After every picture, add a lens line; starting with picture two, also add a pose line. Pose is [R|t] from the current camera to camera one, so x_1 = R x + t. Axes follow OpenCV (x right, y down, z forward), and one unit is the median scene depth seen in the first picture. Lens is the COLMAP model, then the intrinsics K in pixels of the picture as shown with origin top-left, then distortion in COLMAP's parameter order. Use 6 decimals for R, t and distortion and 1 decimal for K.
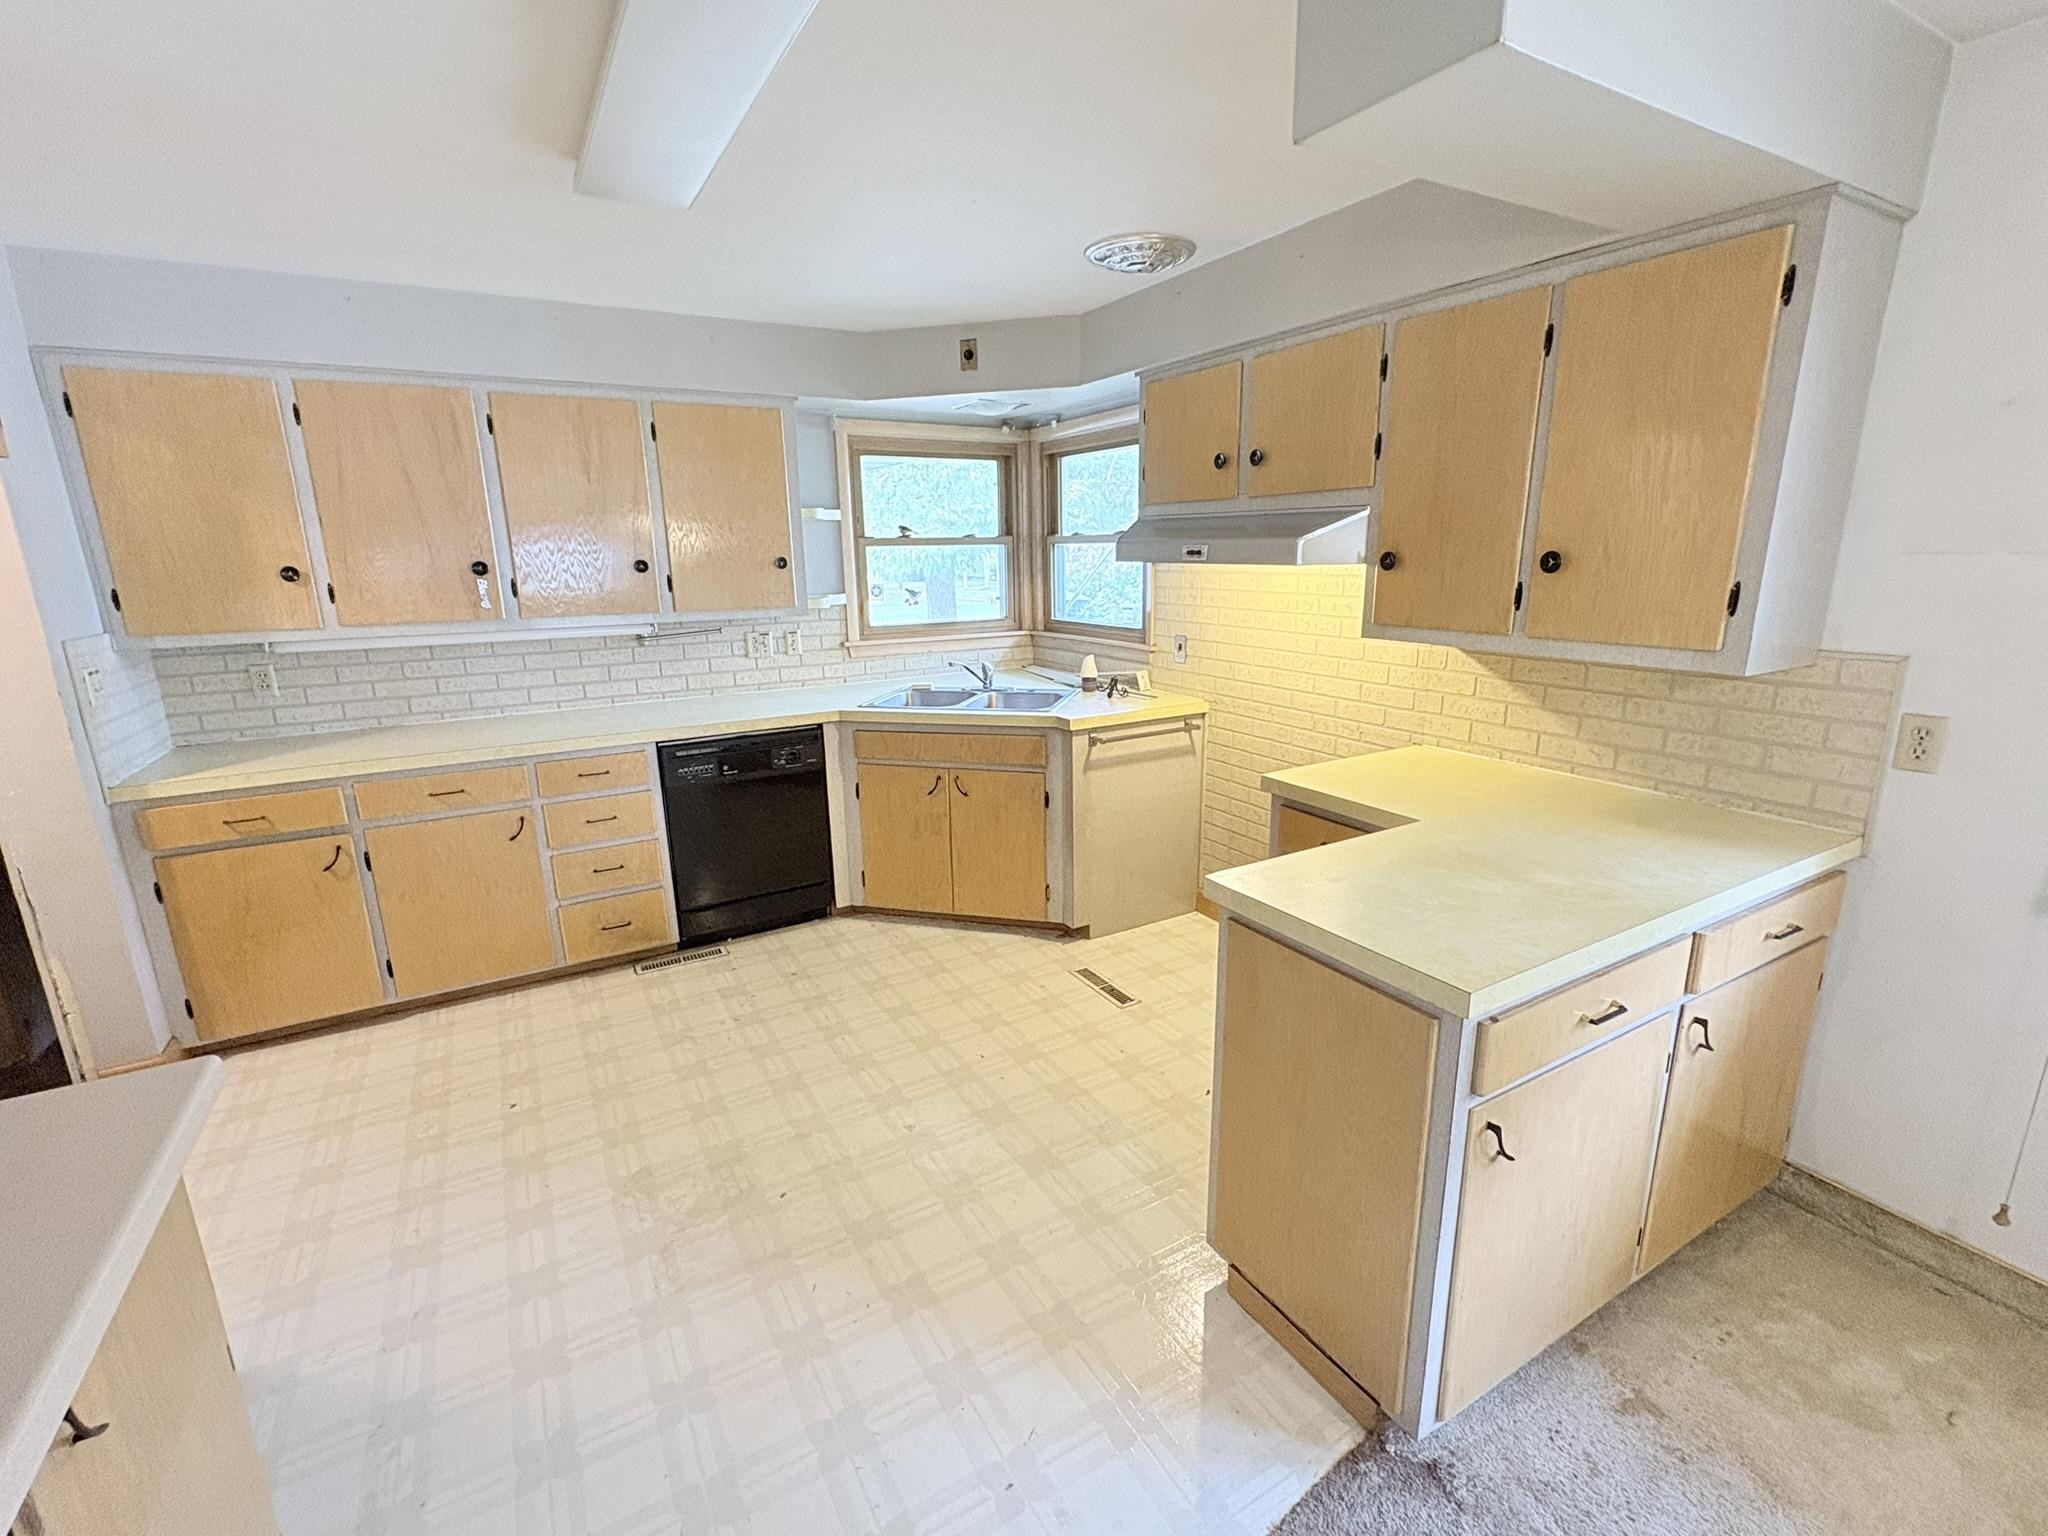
lens RADIAL K [[914.8, 0, 1024.0], [0, 914.8, 768.0], [0, 0, 1]] dist [0.001235, 0.000305]
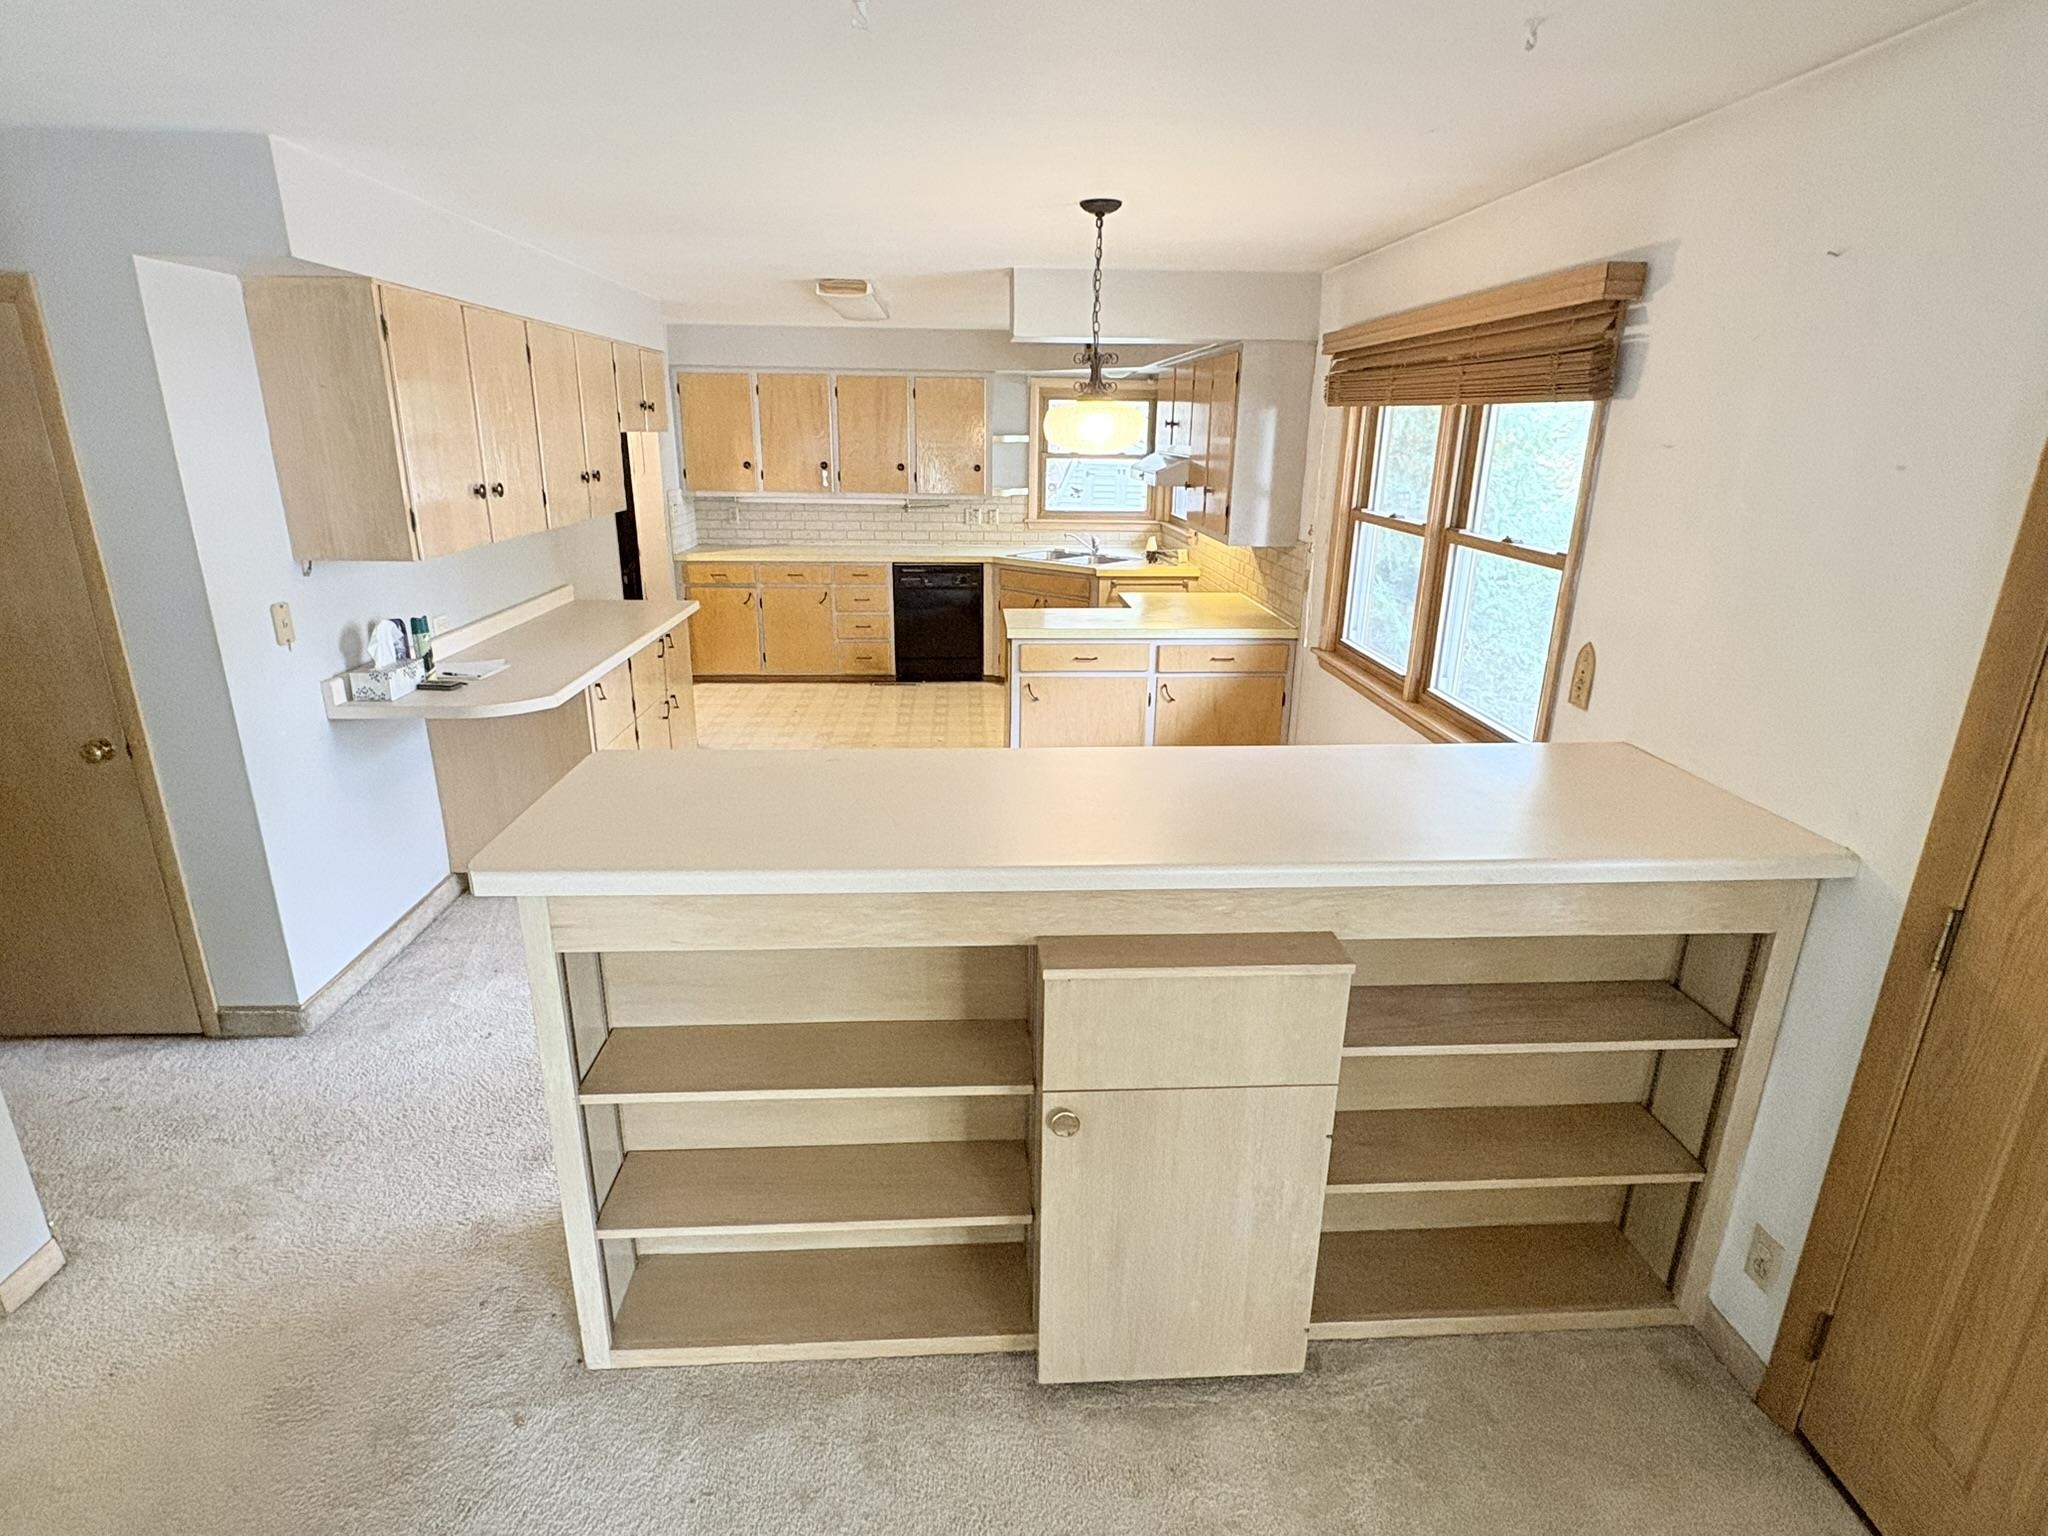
lens RADIAL K [[1056.2, 0, 1024.0], [0, 1056.2, 768.0], [0, 0, 1]] dist [-0.002438, 0.000811]
pose [[0.892619, 0.164836, -0.419595, 0.781857], [-0.134211, 0.985718, 0.101724, 0.125112], [0.430370, -0.034487, 0.901993, -0.818681]]
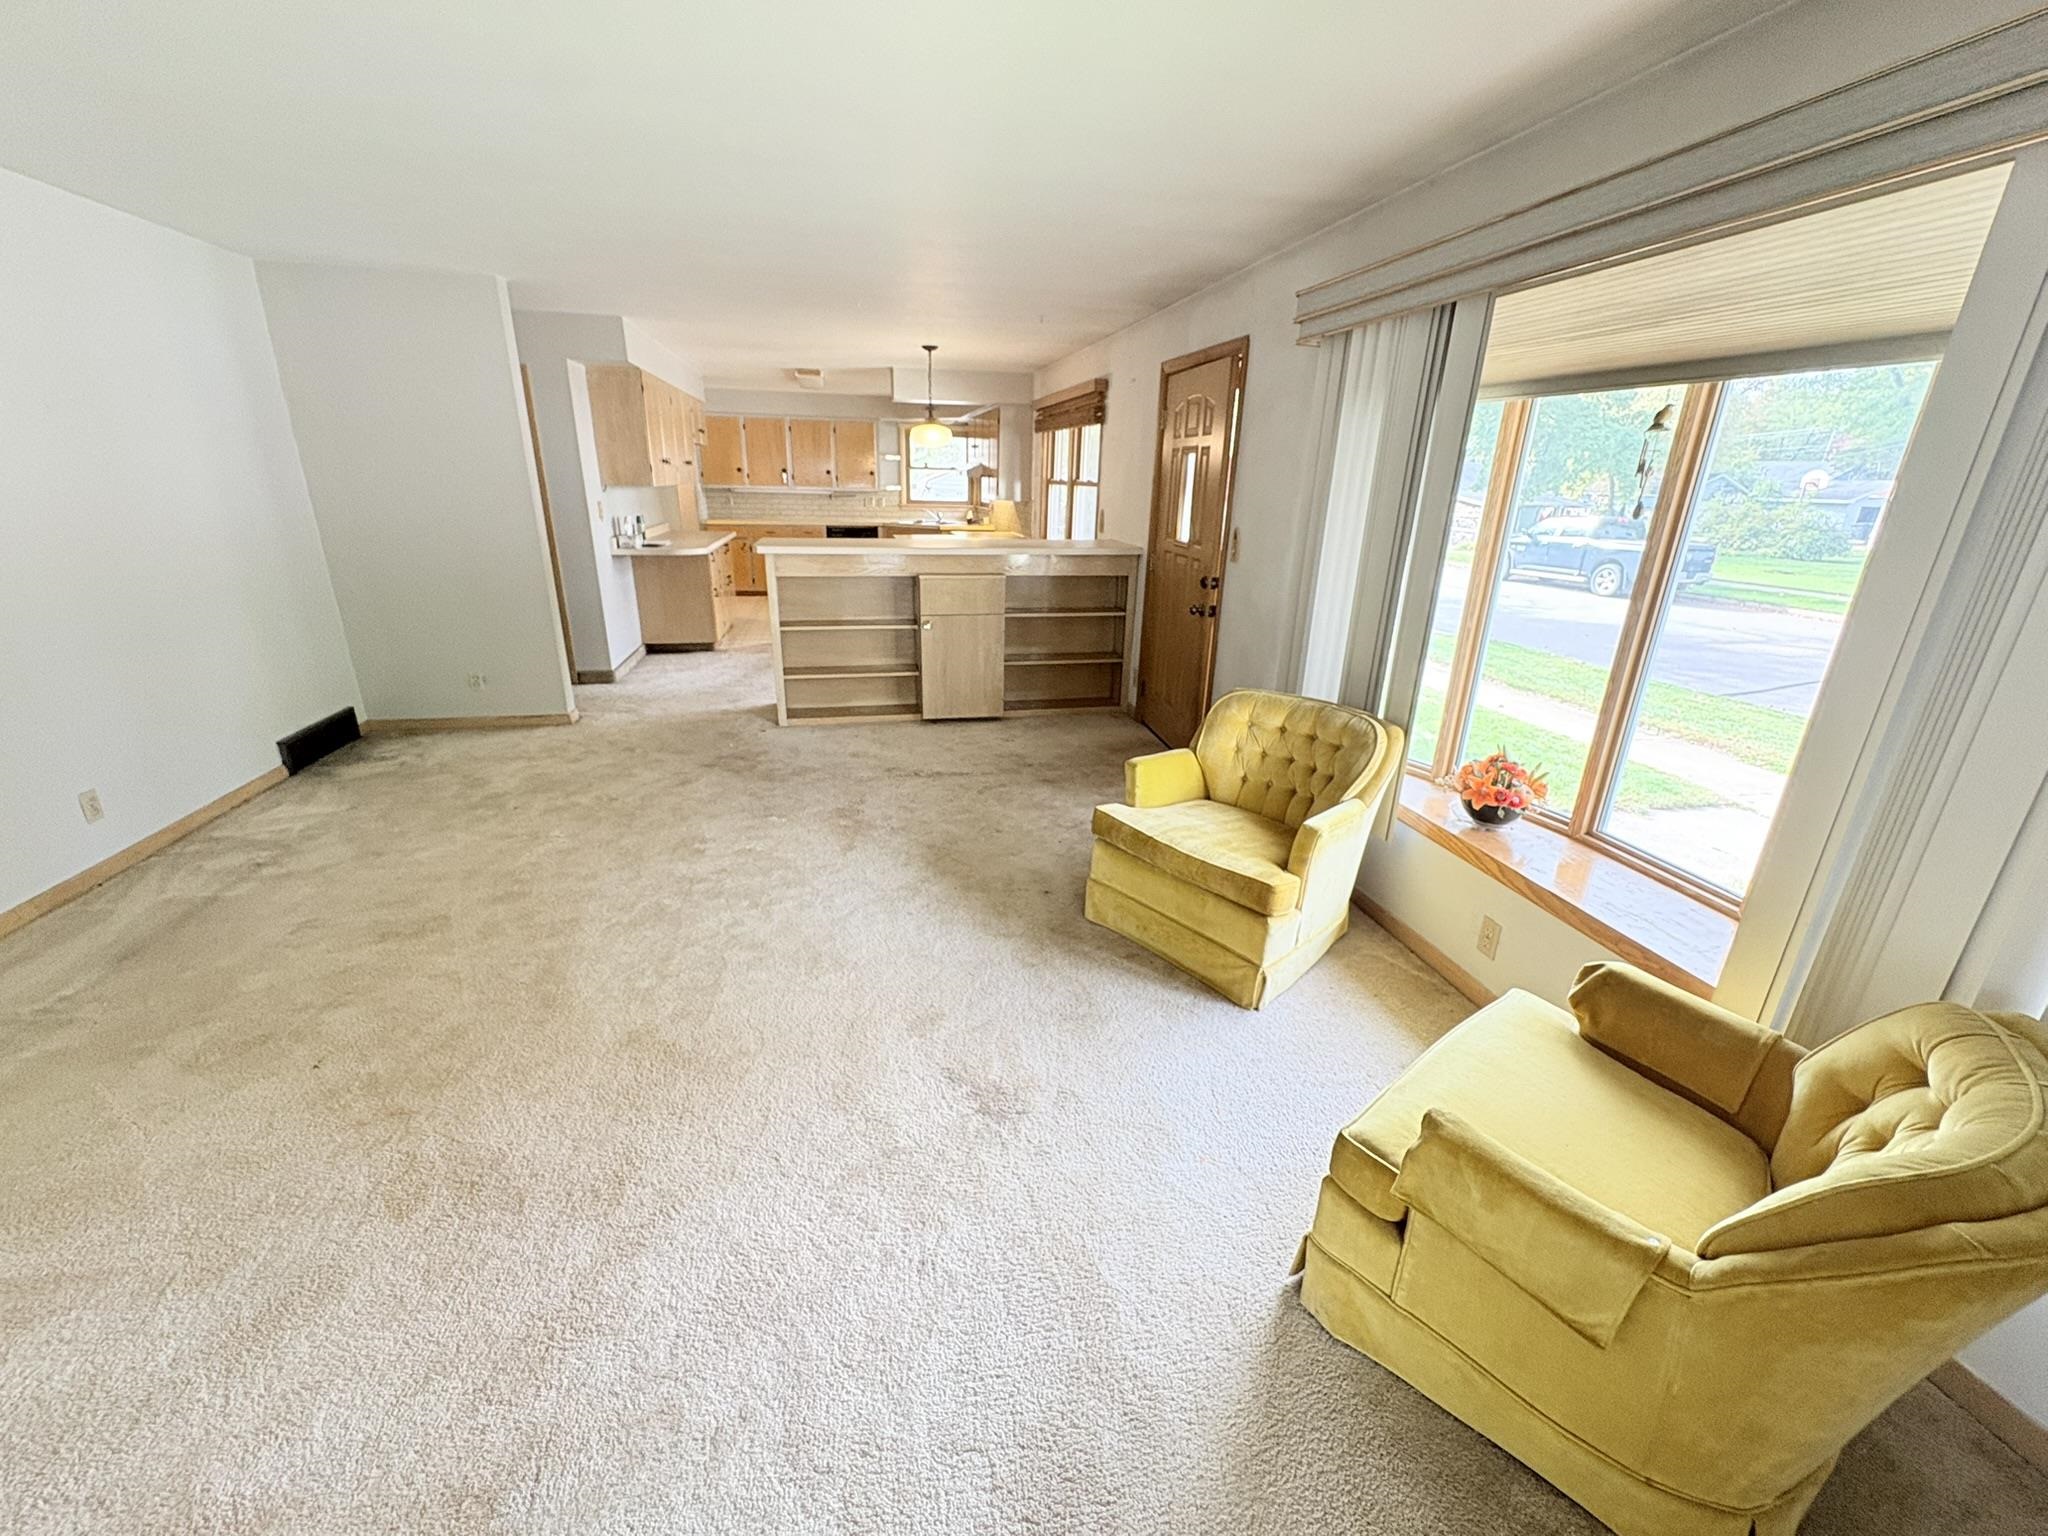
lens RADIAL K [[814.4, 0, 1022.4], [0, 814.4, 765.8], [0, 0, 1]] dist [-0.000124, -0.000280]
pose [[0.950863, 0.138587, -0.276864, 1.184007], [-0.110790, 0.987317, 0.113712, 0.405033], [0.289112, -0.077451, 0.954157, -1.649225]]
